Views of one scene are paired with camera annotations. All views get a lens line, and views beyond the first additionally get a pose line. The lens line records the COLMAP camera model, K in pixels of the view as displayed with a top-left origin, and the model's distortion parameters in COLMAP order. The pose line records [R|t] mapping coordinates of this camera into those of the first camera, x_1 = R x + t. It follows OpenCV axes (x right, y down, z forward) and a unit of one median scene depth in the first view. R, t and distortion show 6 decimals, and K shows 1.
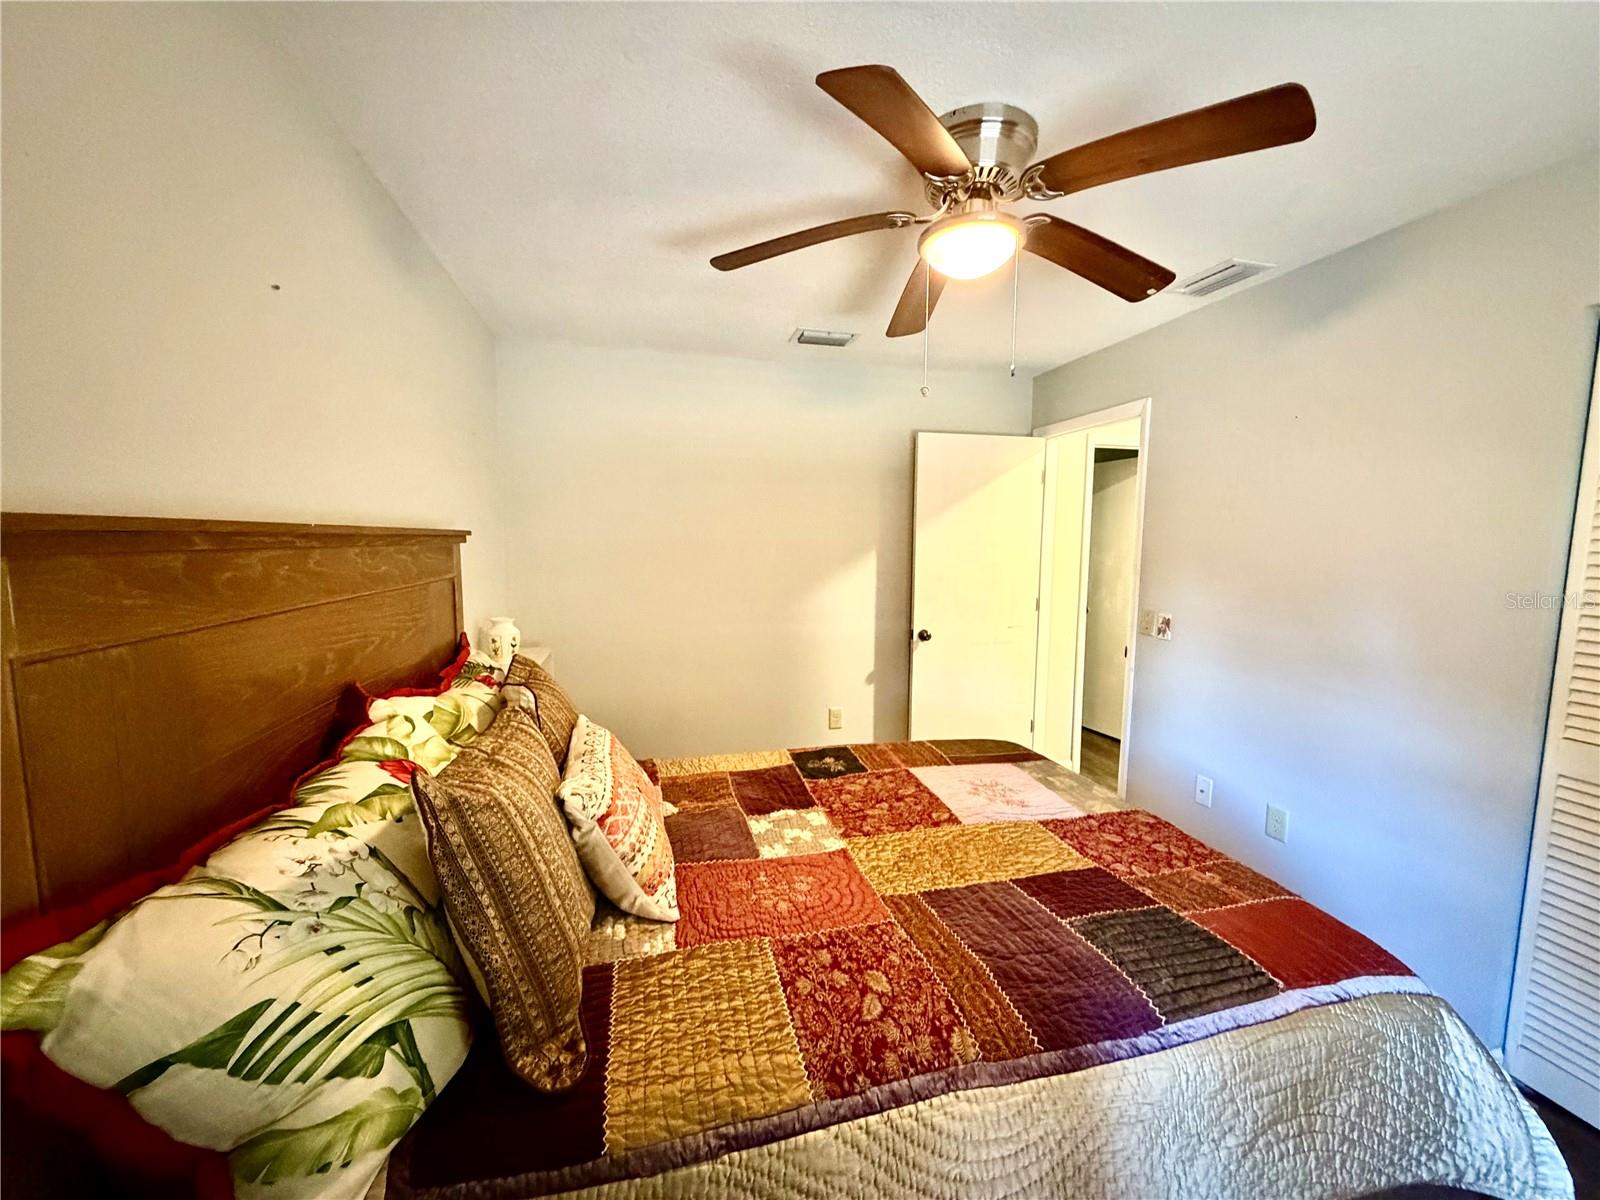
lens RADIAL K [[644.3, 0, 802.7], [0, 644.3, 600.2], [0, 0, 1]] dist [-0.000536, 0.000645]
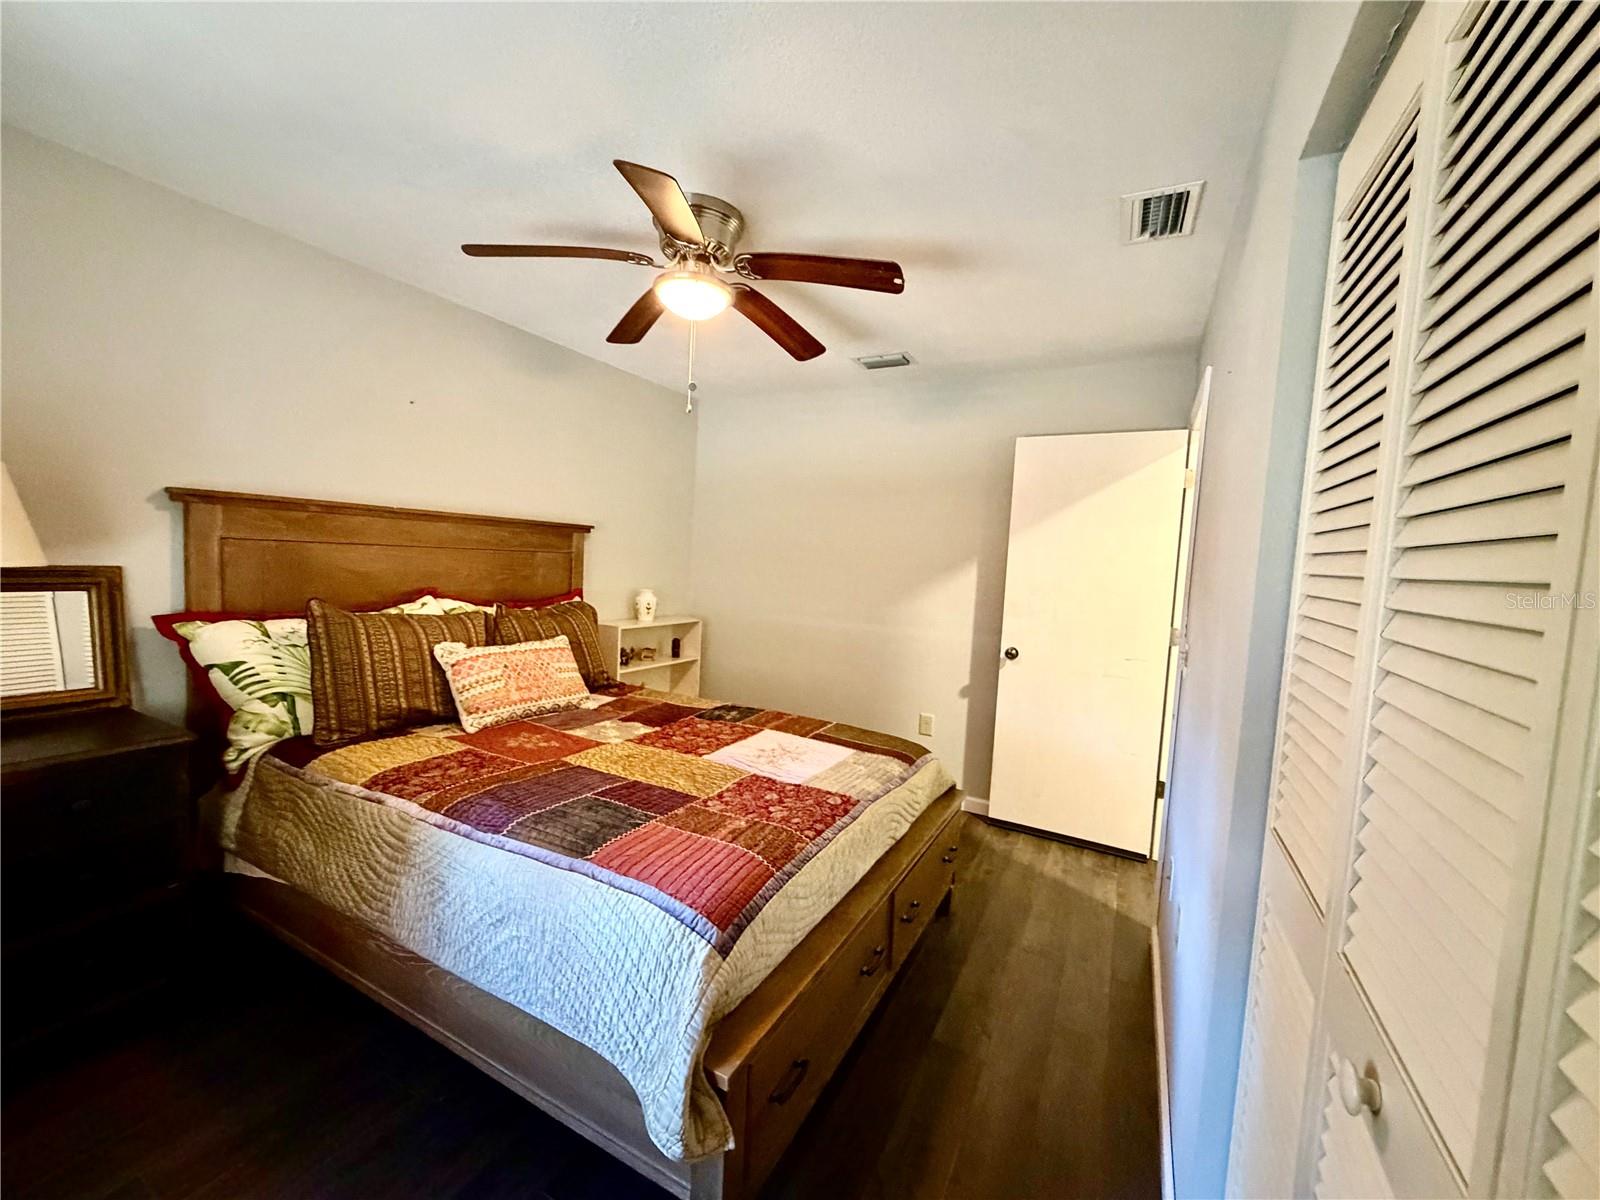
lens RADIAL K [[644.3, 0, 797.4], [0, 644.3, 605.7], [0, 0, 1]] dist [-0.000536, 0.000645]
pose [[0.744913, 0.081927, -0.662113, 1.119861], [-0.112276, 0.993671, -0.003364, 0.045191], [0.657647, 0.076845, 0.749397, 0.180231]]
